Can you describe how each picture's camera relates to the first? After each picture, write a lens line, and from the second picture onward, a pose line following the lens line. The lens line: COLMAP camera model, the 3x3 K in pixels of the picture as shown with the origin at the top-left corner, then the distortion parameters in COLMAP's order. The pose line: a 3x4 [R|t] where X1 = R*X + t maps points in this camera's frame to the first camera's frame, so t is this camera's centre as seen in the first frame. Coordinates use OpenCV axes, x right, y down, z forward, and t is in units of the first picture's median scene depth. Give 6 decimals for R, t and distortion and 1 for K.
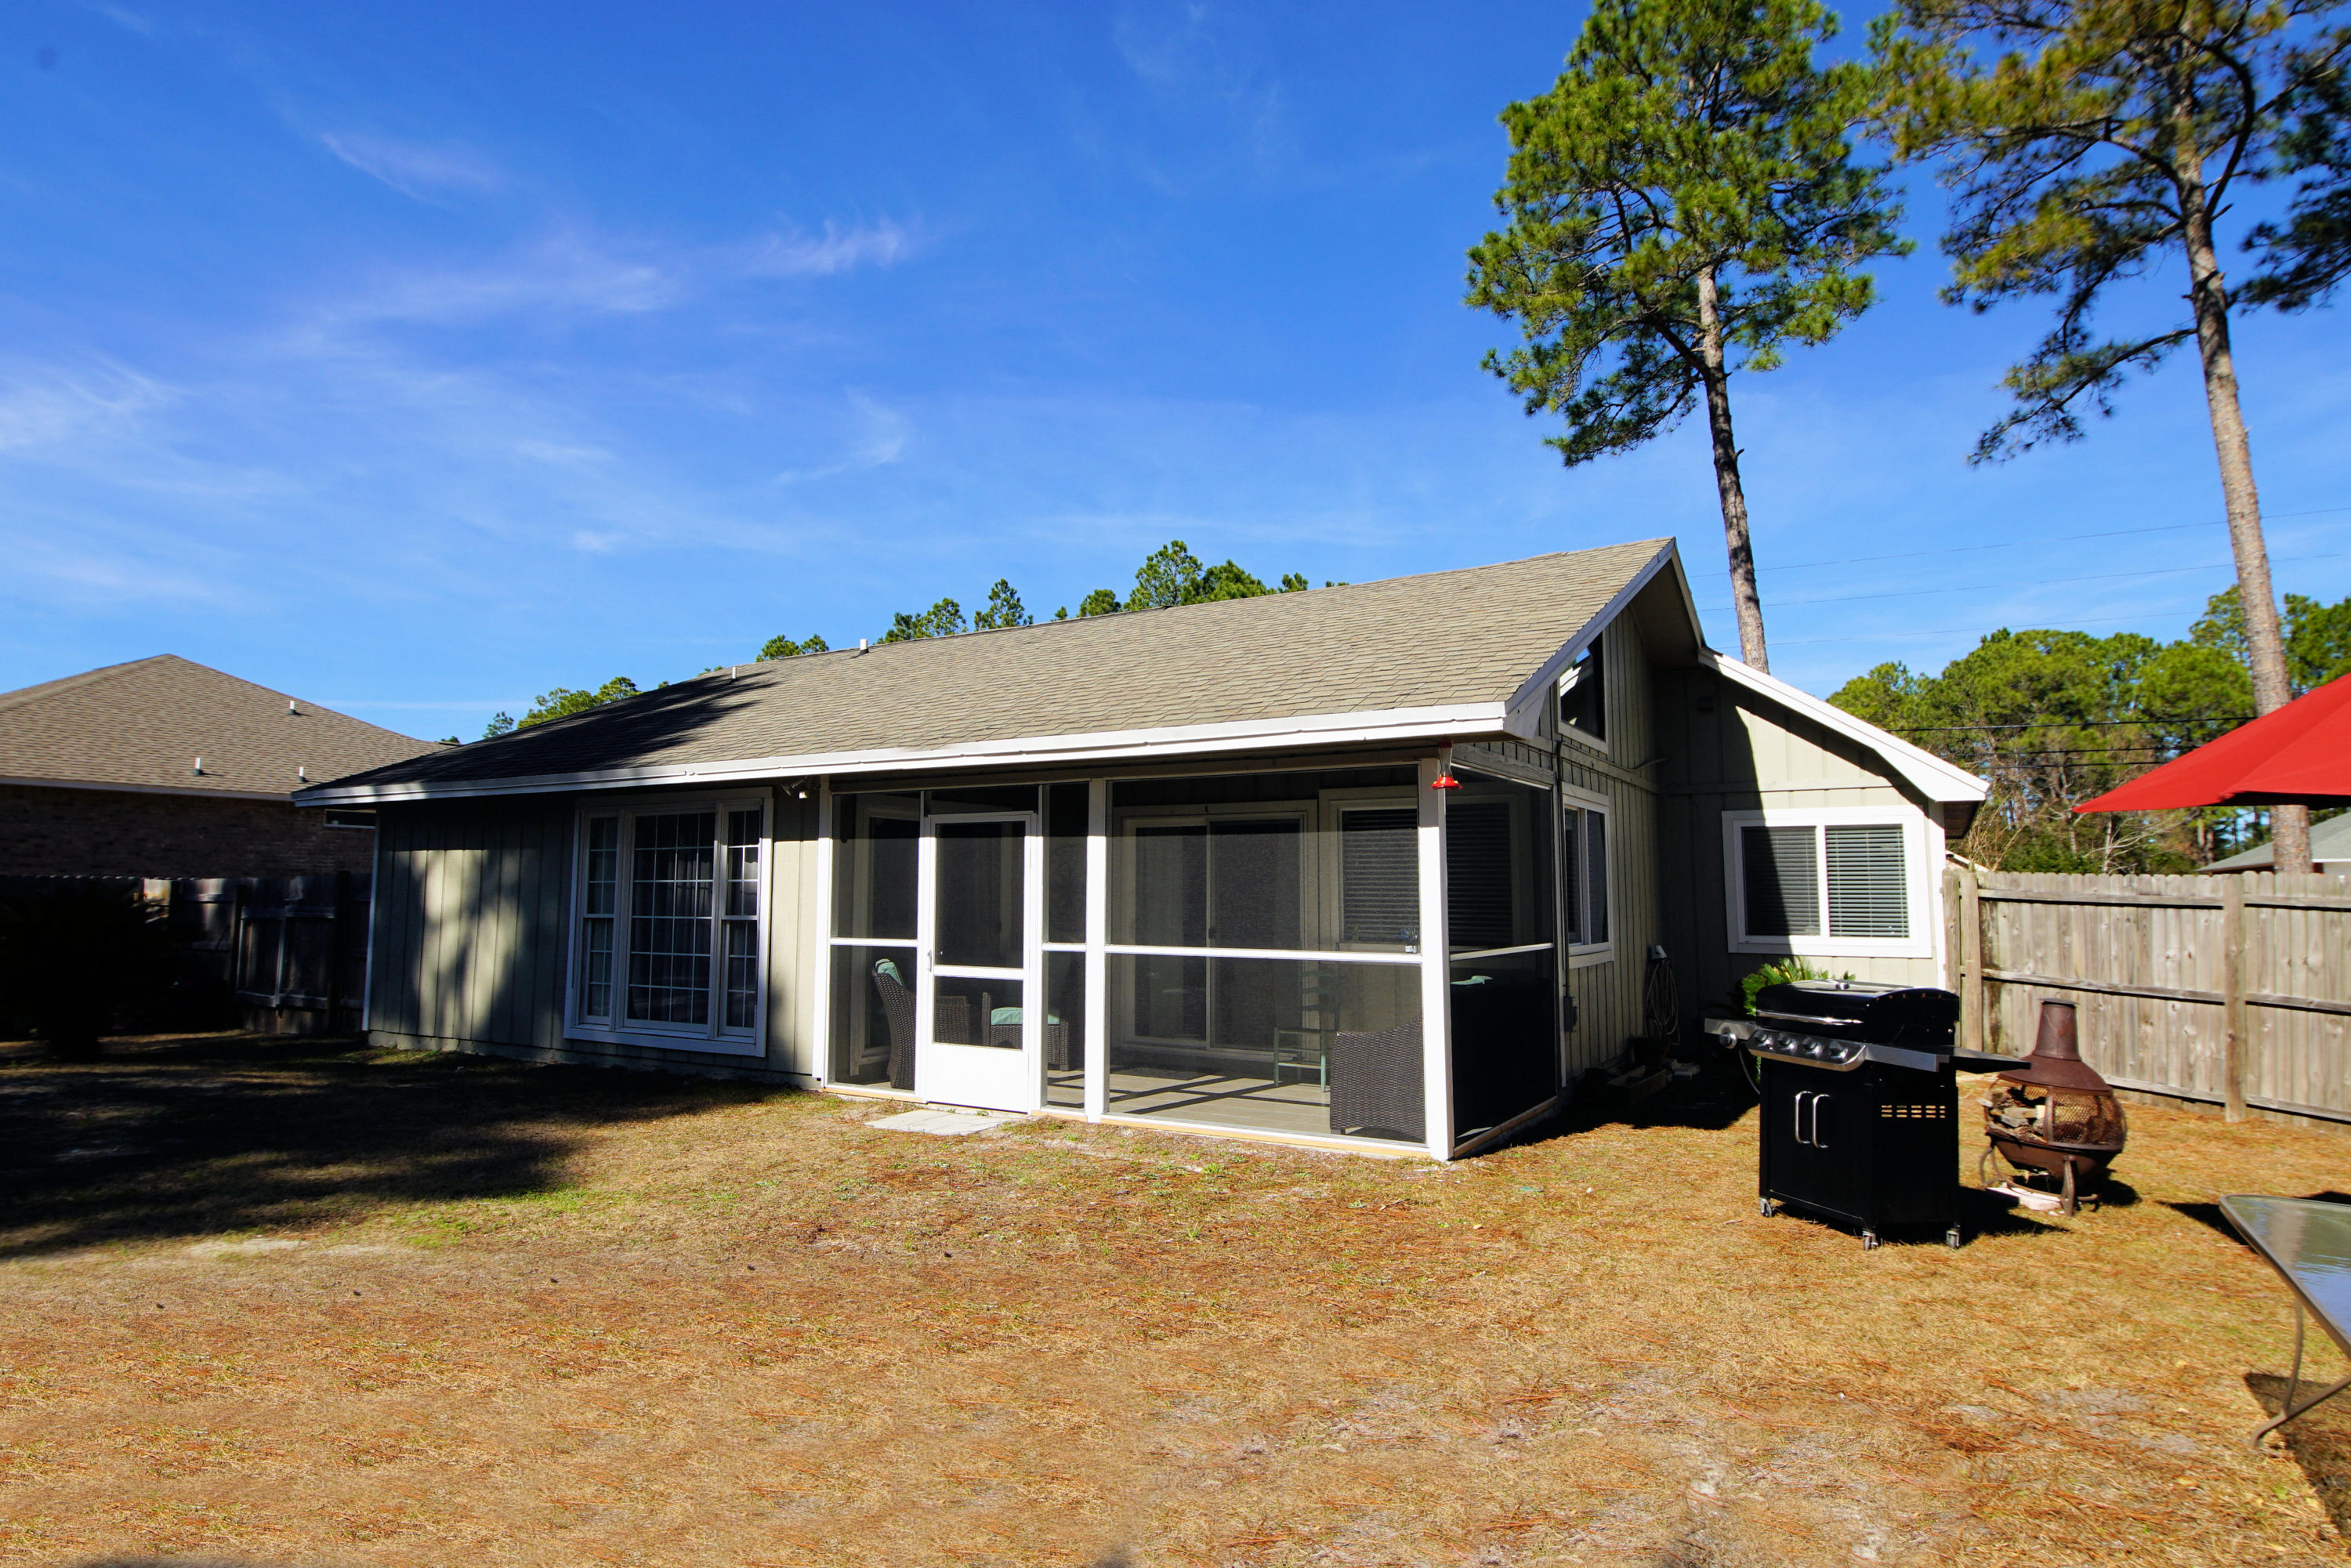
lens RADIAL K [[1256.2, 0, 1158.5], [0, 1256.2, 771.6], [0, 0, 1]] dist [0.039745, -0.038684]
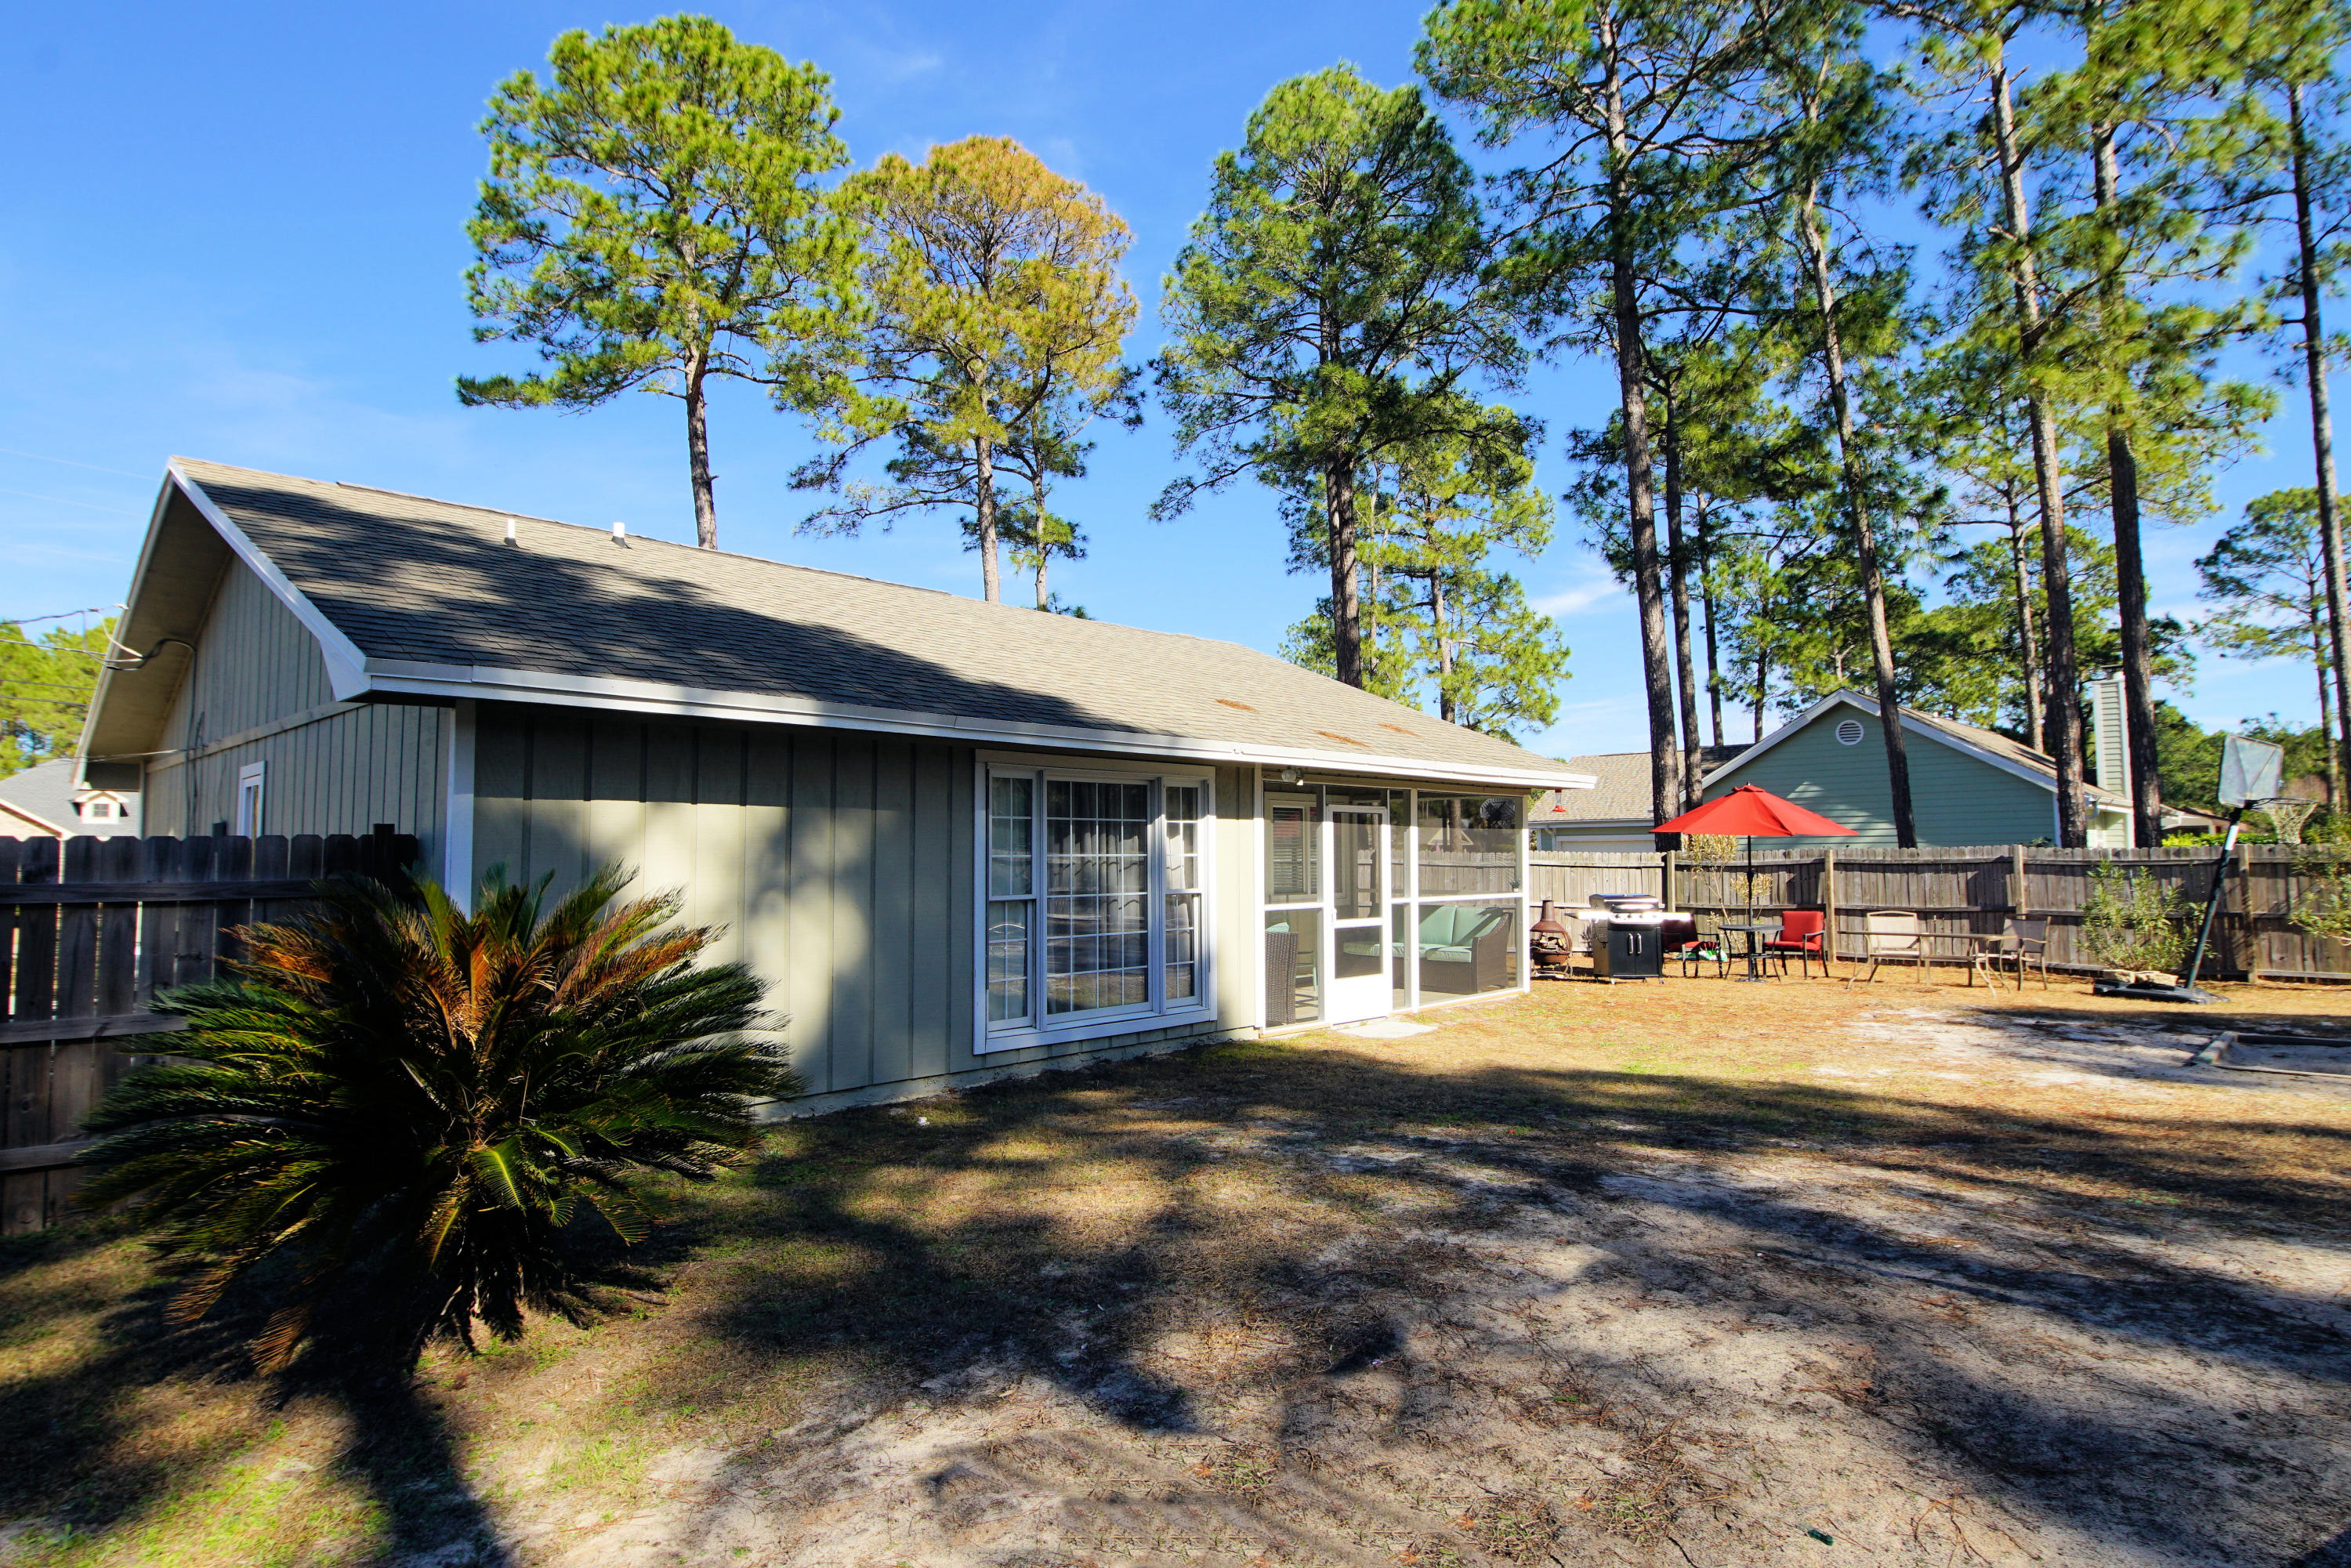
lens RADIAL K [[1256.2, 0, 1158.5], [0, 1256.2, 771.6], [0, 0, 1]] dist [0.039745, -0.038684]
pose [[0.222786, 0.060512, 0.972987, -1.353819], [-0.088115, 0.995236, -0.041720, 0.064524], [-0.970877, -0.076440, 0.227057, 0.810265]]
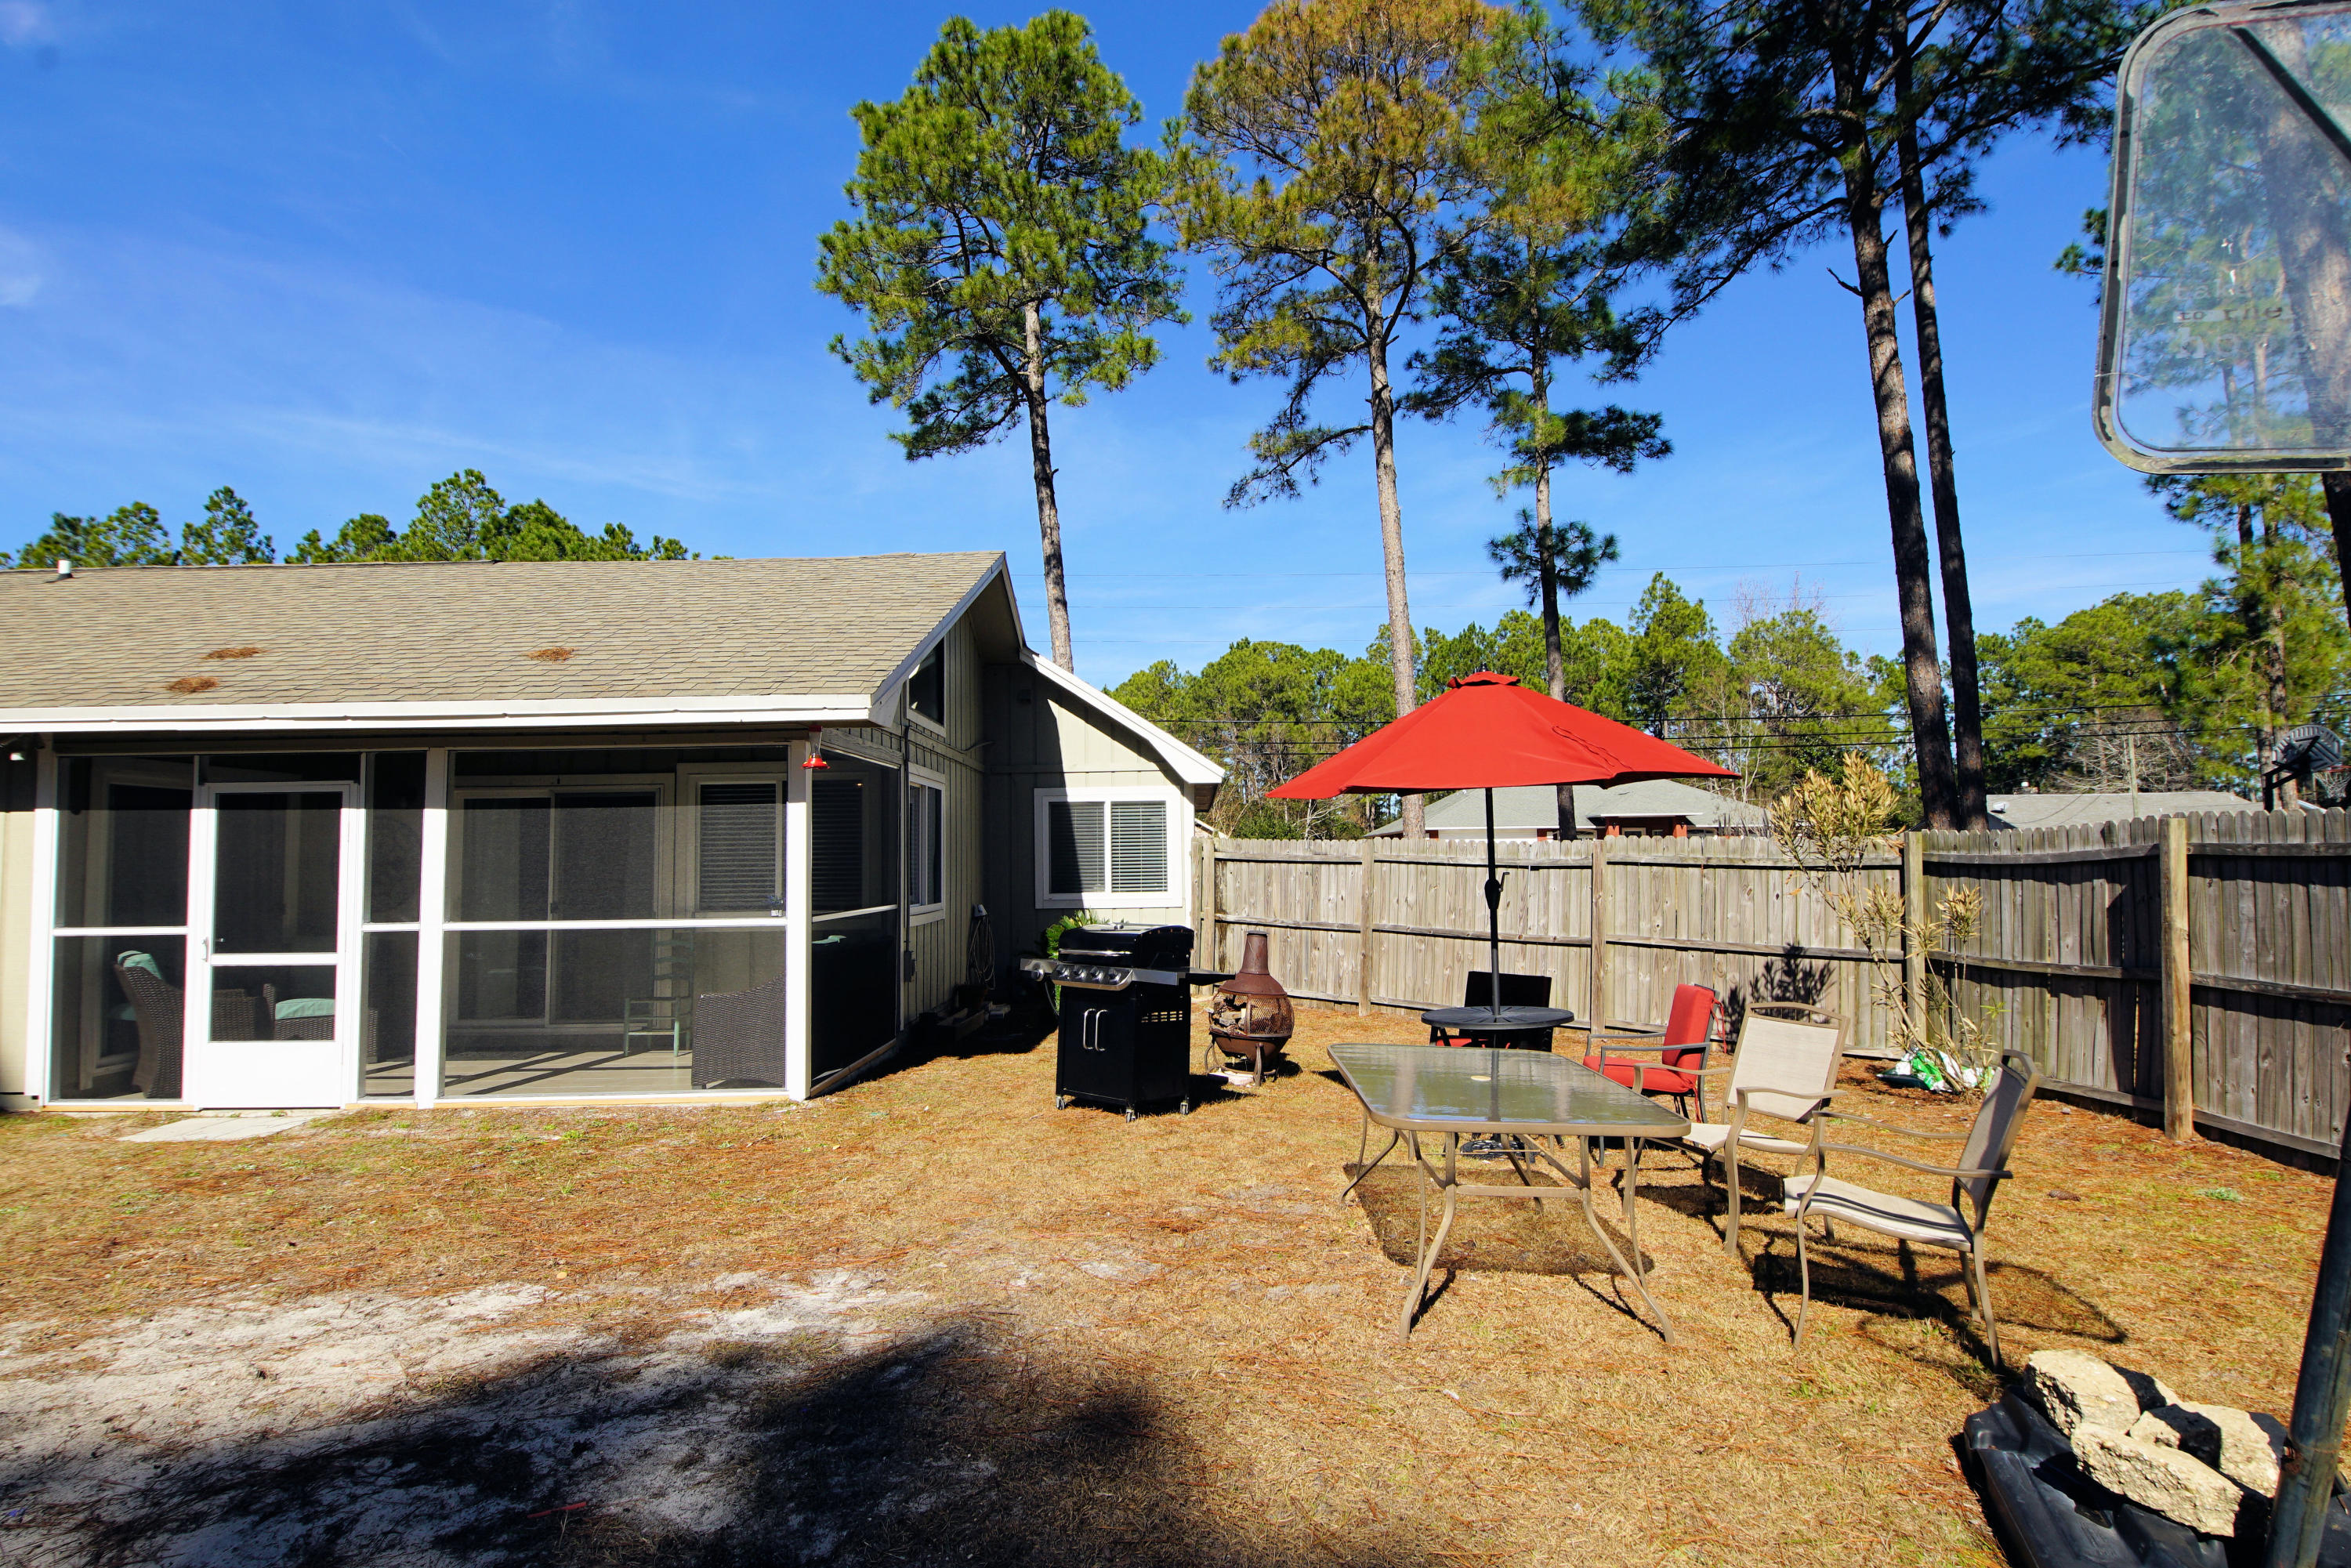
lens RADIAL K [[1256.2, 0, 1158.5], [0, 1256.2, 771.6], [0, 0, 1]] dist [0.039745, -0.038684]
pose [[0.867061, 0.019811, 0.497807, -0.044303], [-0.031410, 0.999395, 0.014936, -0.006839], [-0.497210, -0.028587, 0.867159, -0.084341]]
